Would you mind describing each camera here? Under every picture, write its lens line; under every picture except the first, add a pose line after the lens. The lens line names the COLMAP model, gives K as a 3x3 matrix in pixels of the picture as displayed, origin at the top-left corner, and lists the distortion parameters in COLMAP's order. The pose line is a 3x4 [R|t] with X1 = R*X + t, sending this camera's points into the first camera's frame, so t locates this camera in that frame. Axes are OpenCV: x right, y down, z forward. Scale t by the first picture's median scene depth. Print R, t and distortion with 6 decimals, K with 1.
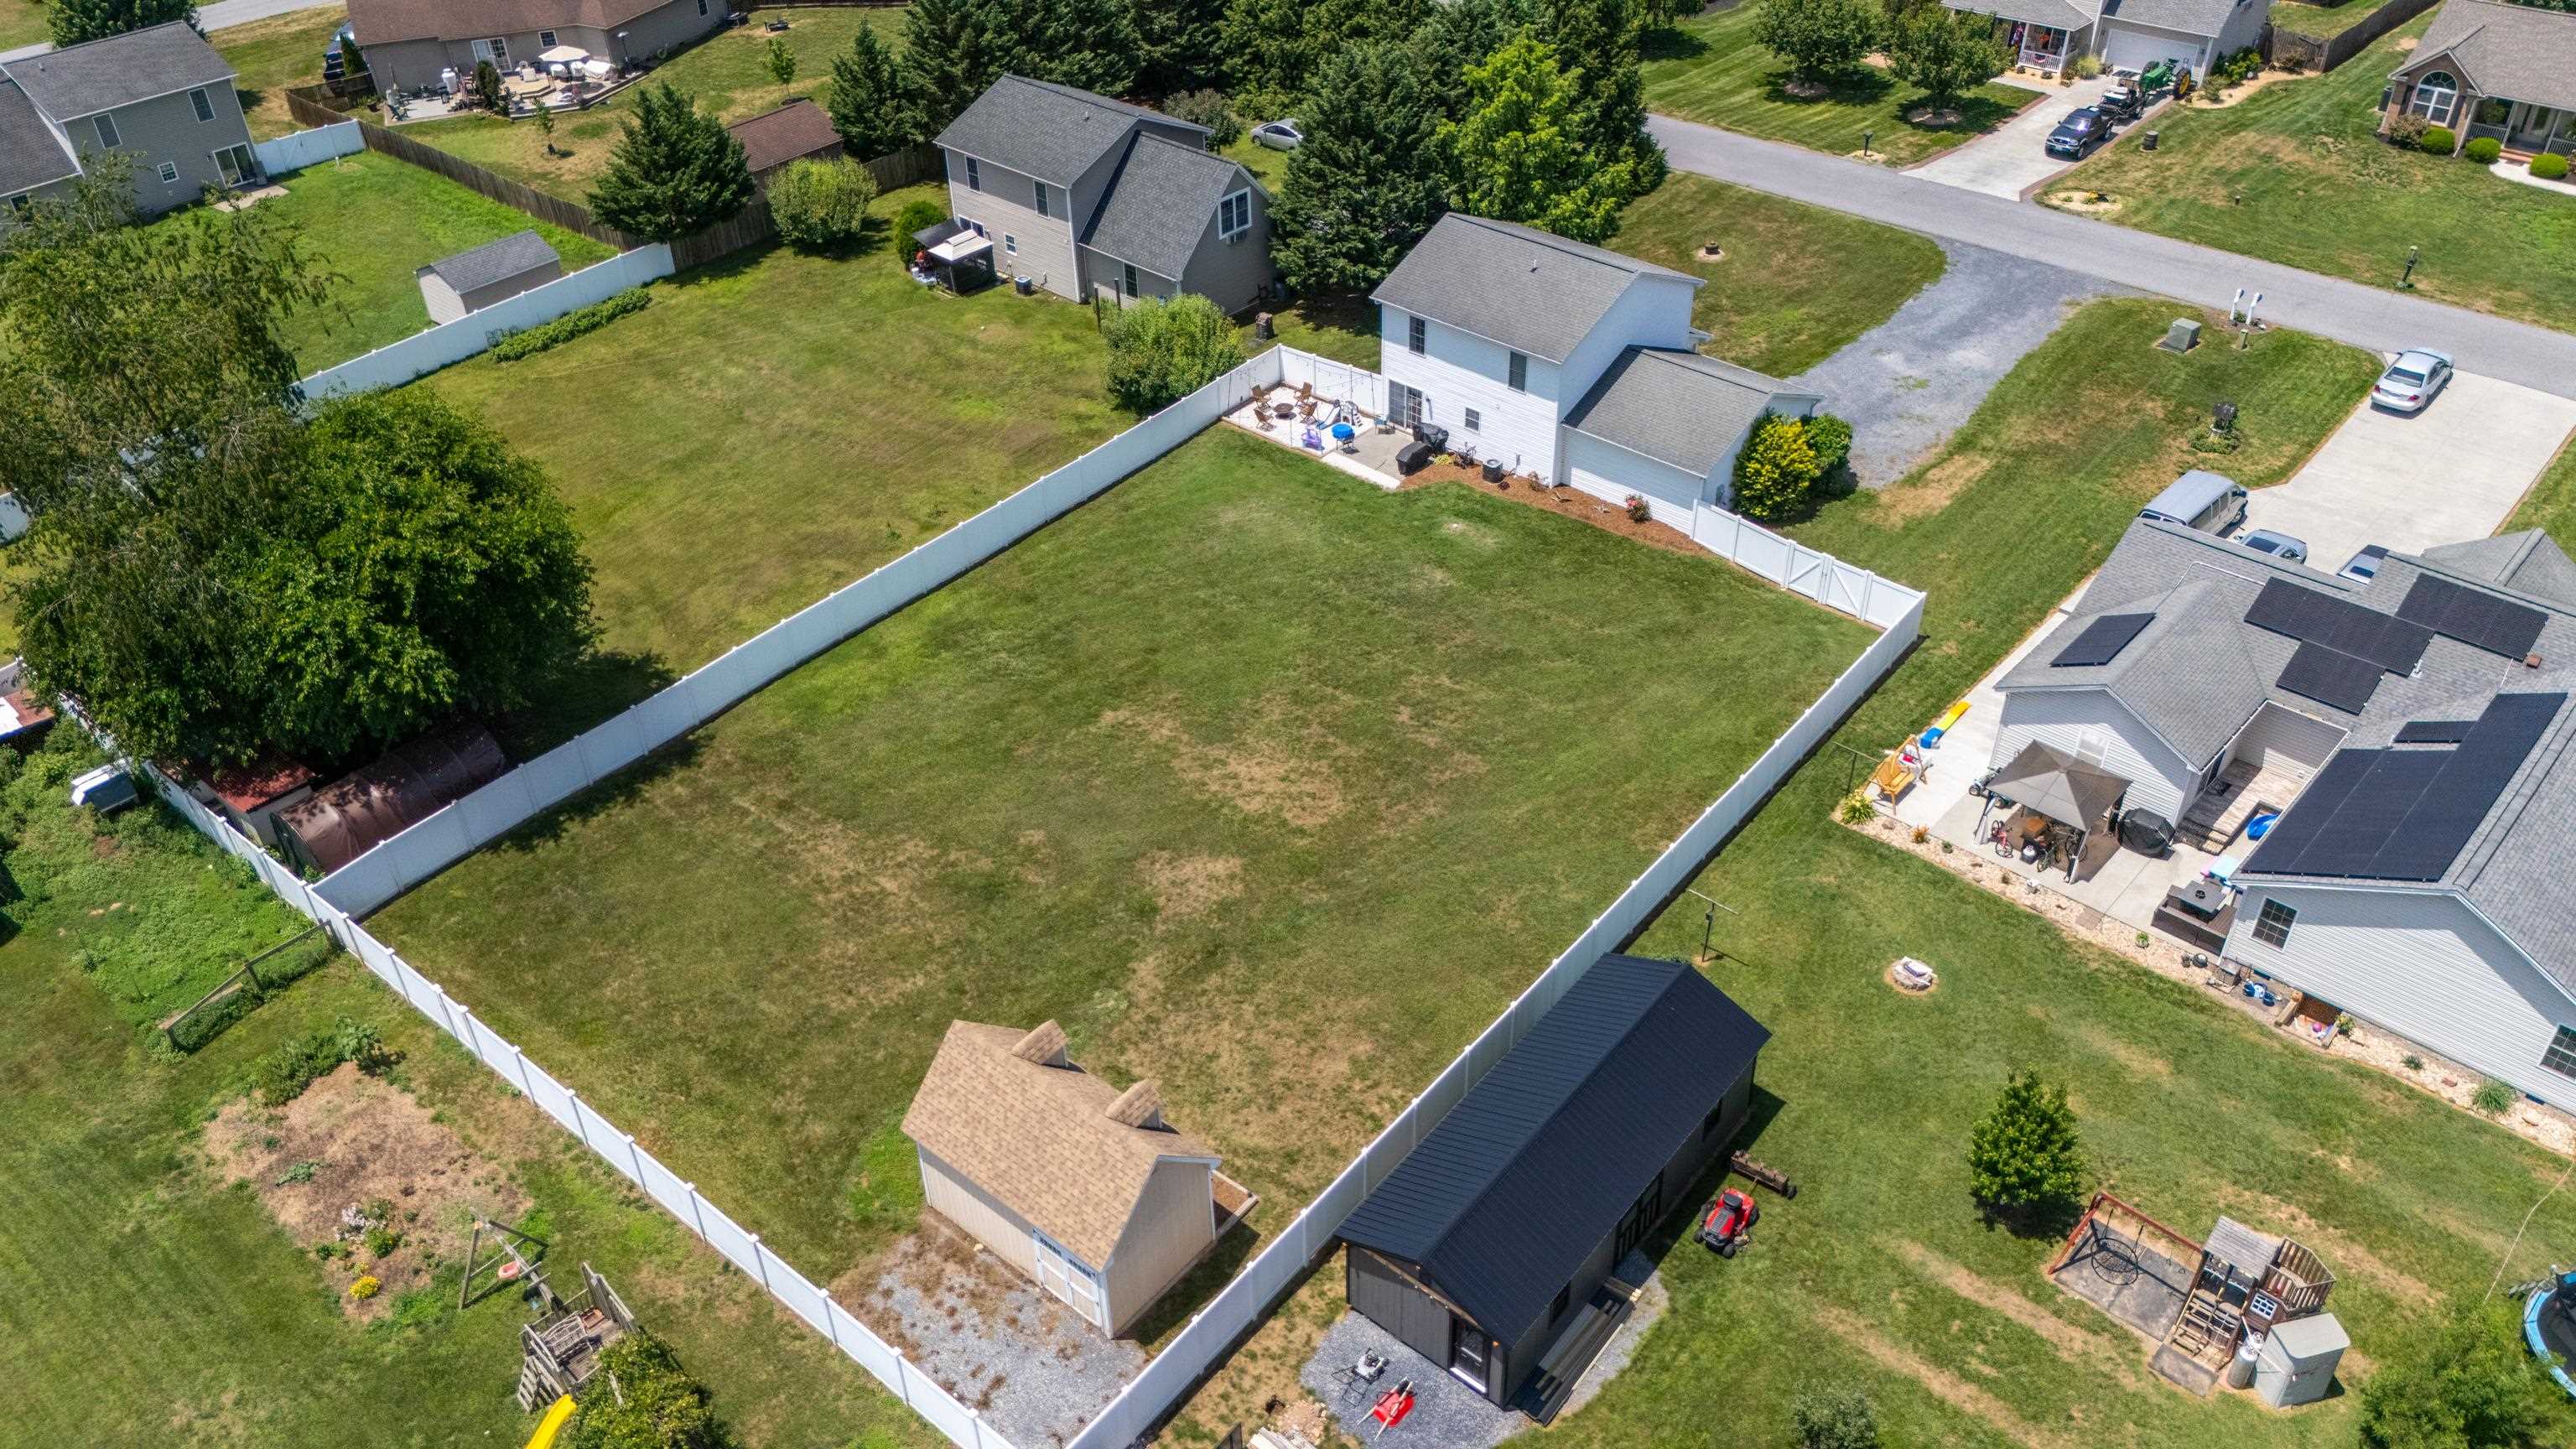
lens RADIAL K [[1906.0, 0, 1285.1], [0, 1906.0, 726.8], [0, 0, 1]] dist [0.074224, -0.071694]
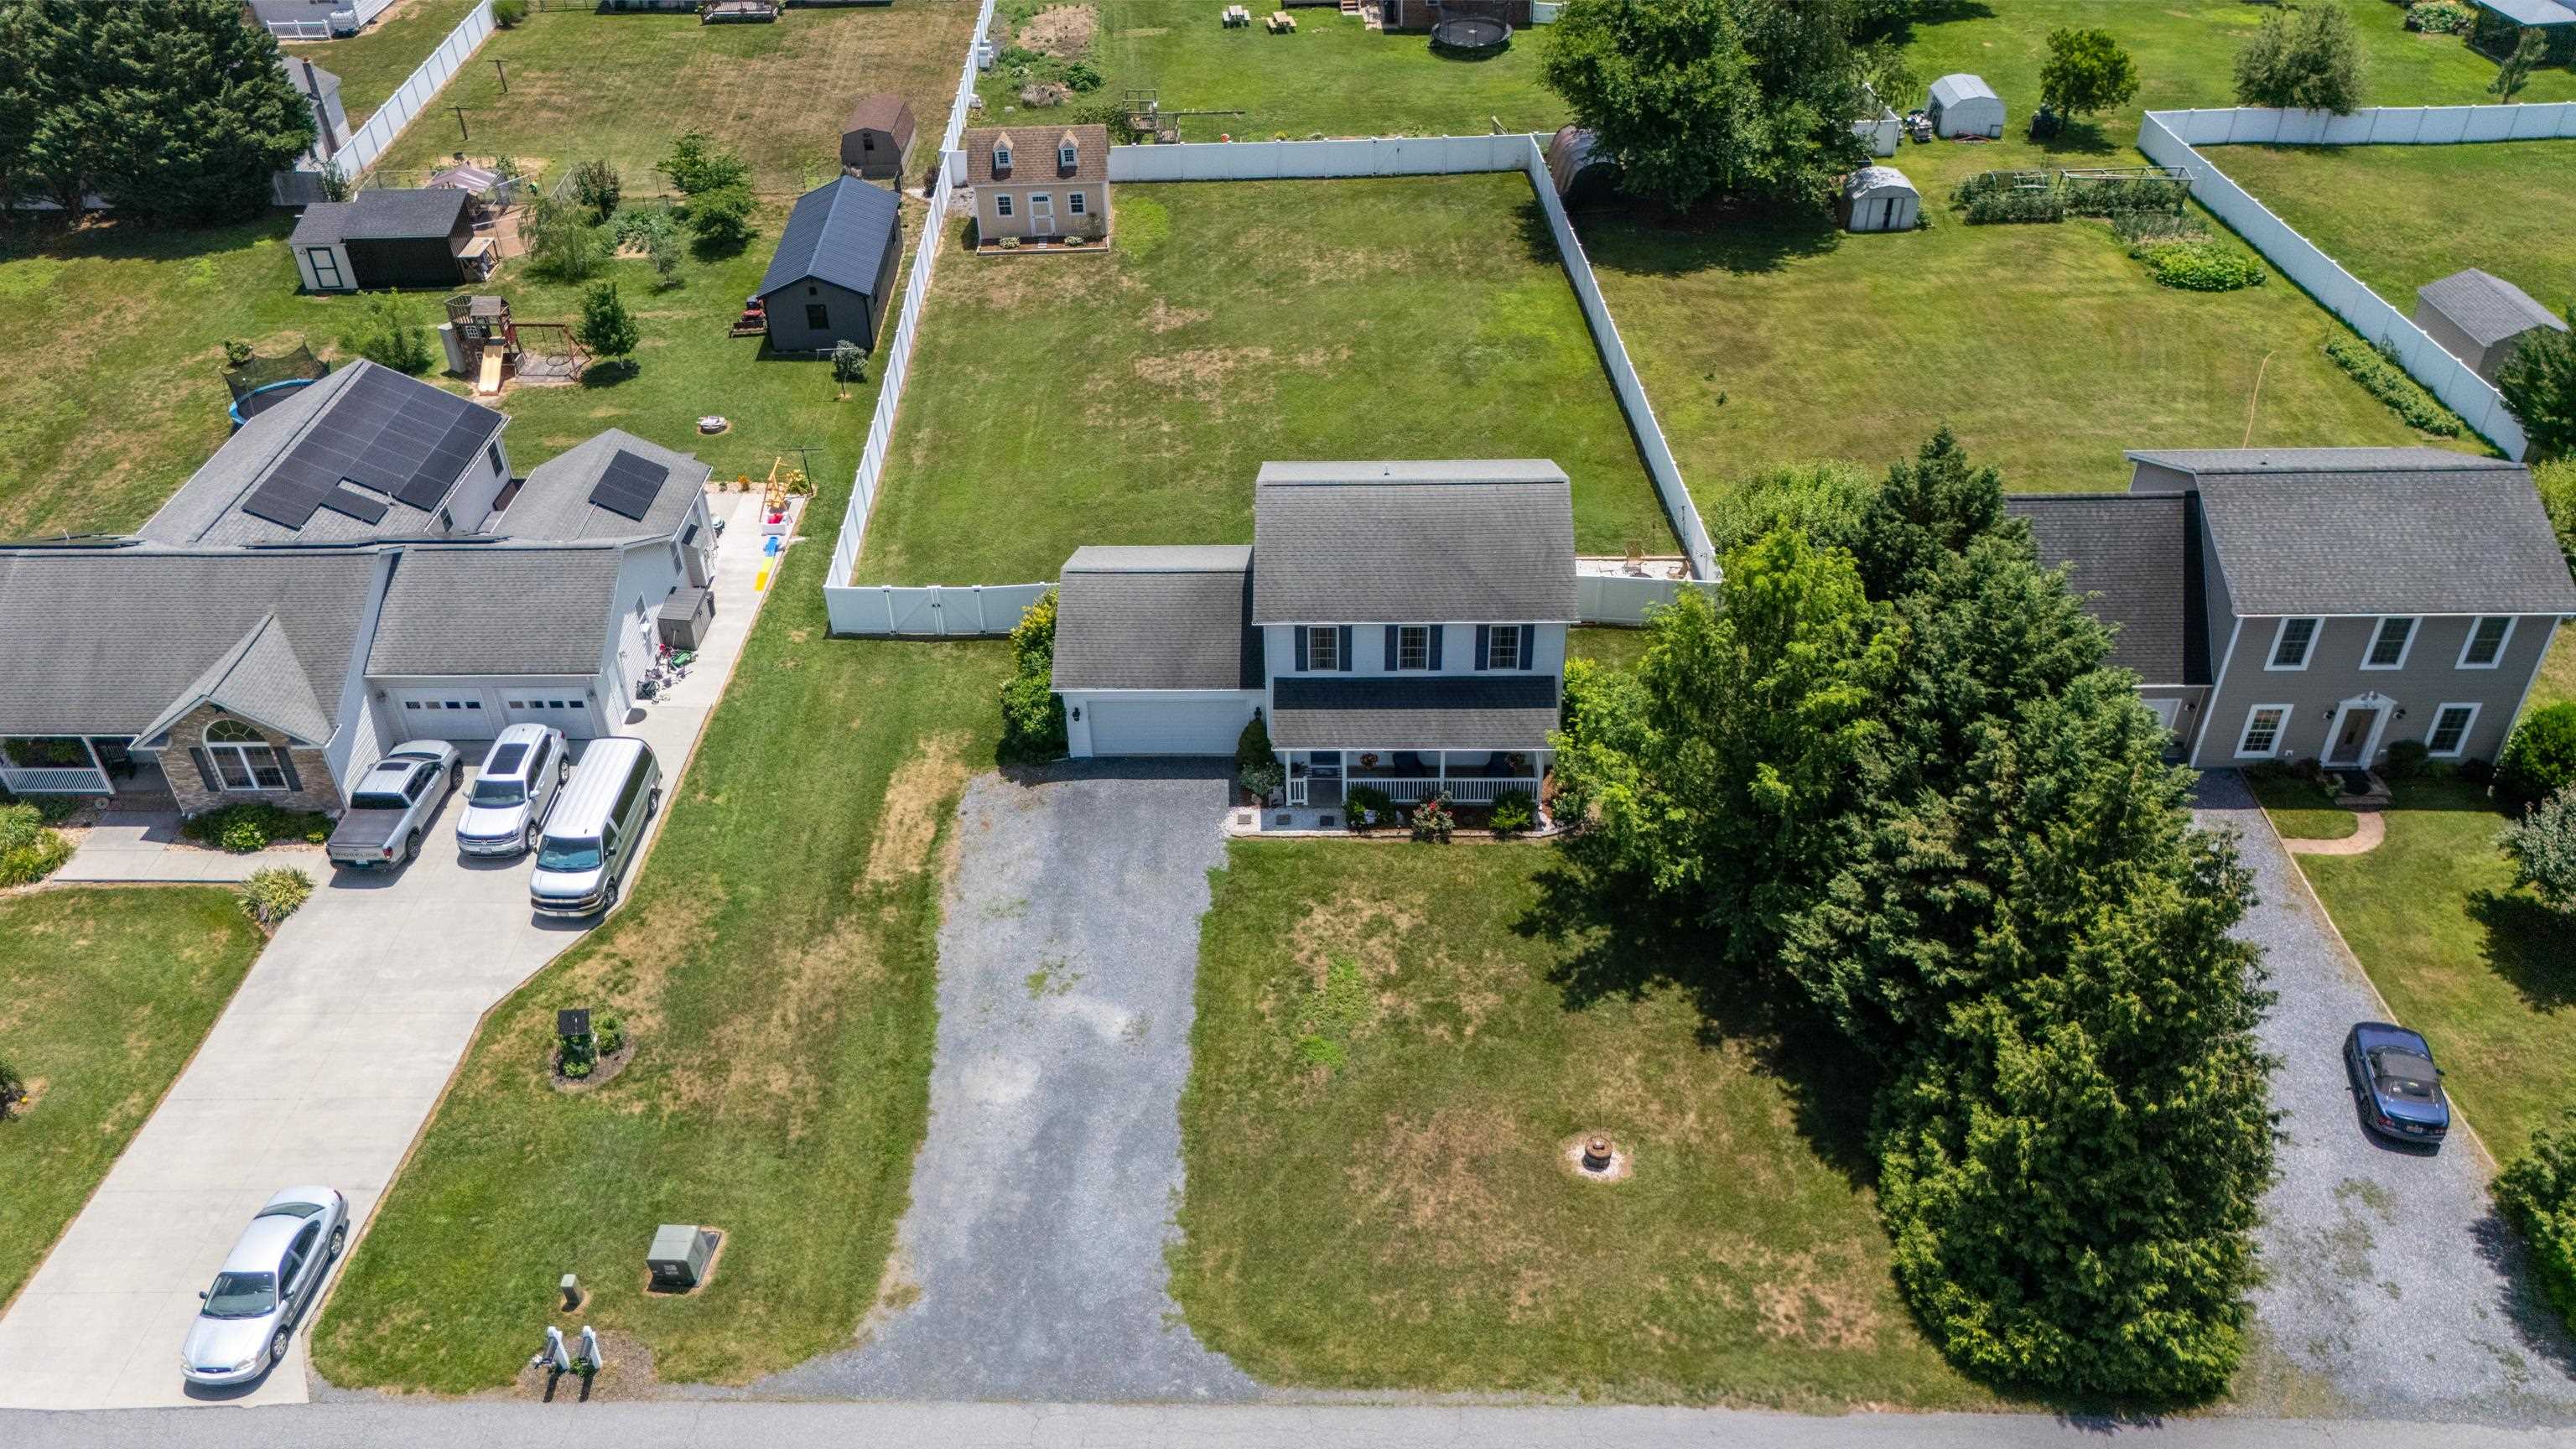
lens RADIAL K [[1906.0, 0, 1285.1], [0, 1906.0, 726.8], [0, 0, 1]] dist [0.074224, -0.071694]
pose [[-0.741762, 0.432187, -0.512839, 0.622556], [-0.363800, 0.383102, 0.849048, -0.868592], [0.563417, 0.816362, -0.126941, 1.178911]]
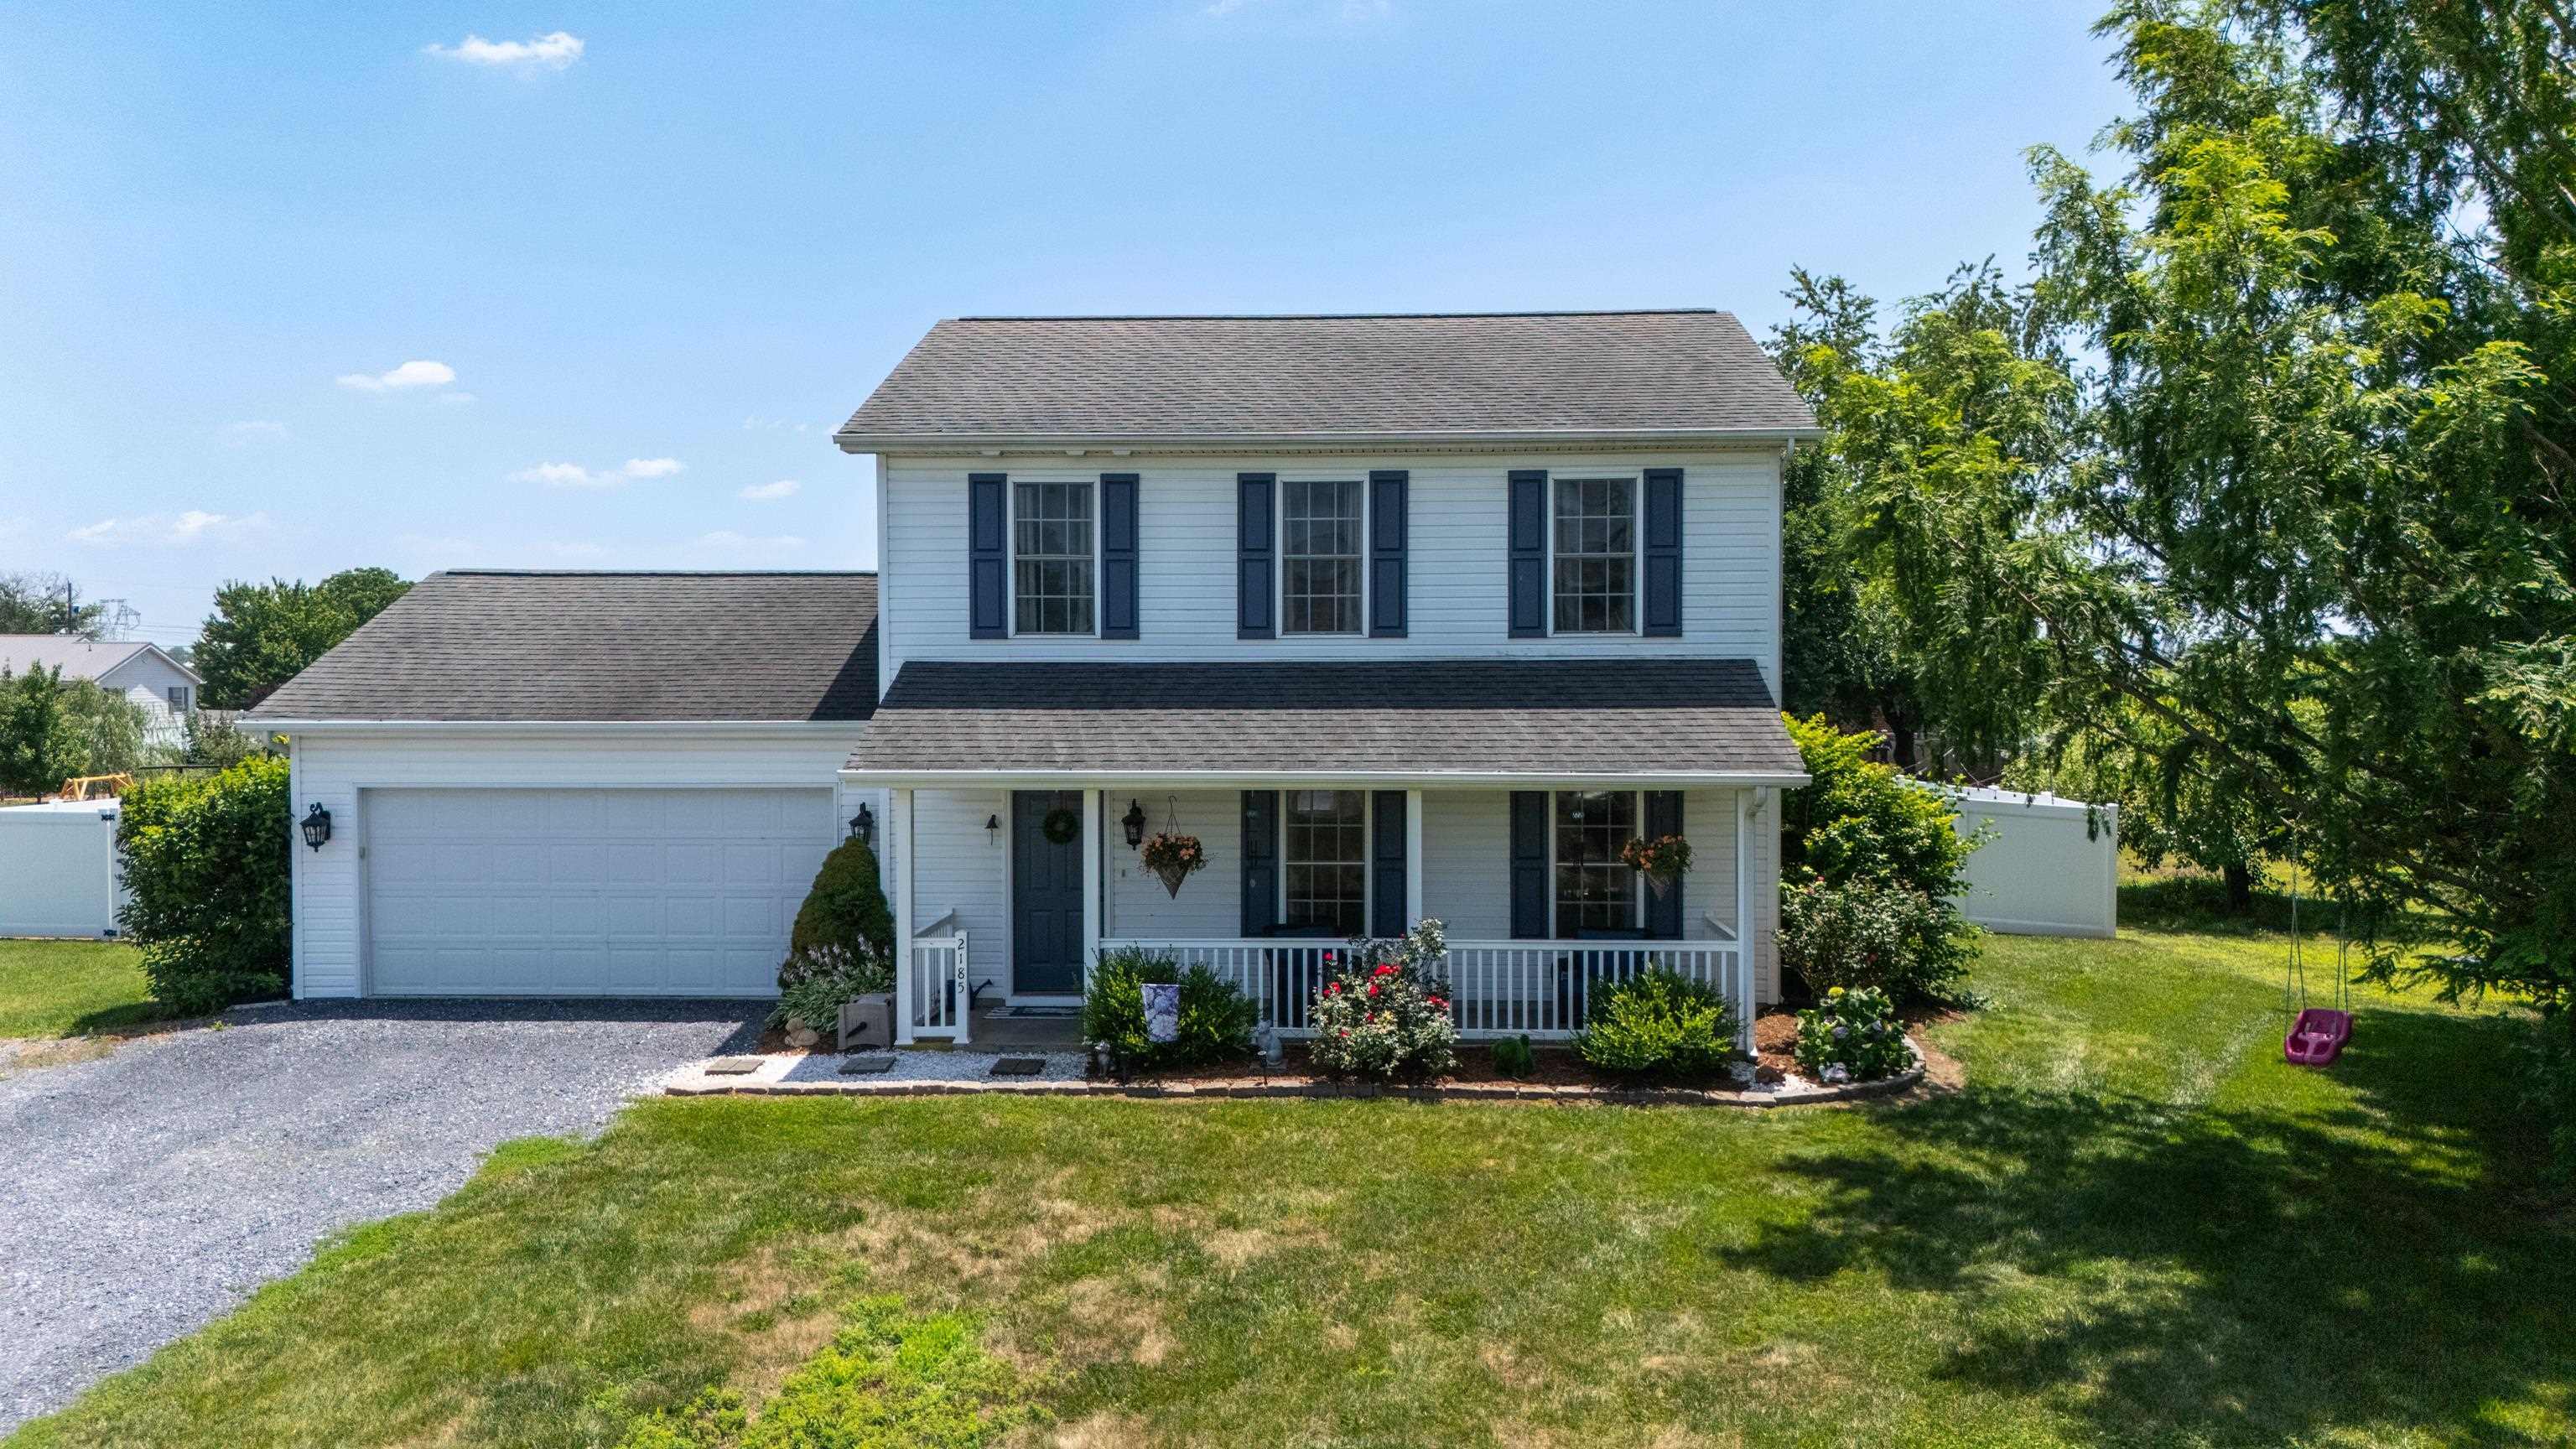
lens RADIAL K [[1910.6, 0, 1288.0], [0, 1910.6, 724.5], [0, 0, 1]] dist [0.066665, -0.072336]
pose [[-0.753751, 0.045917, -0.655554, 0.351240], [-0.372052, 0.792470, 0.483289, -0.355600], [0.541698, 0.608180, -0.580242, 1.244313]]
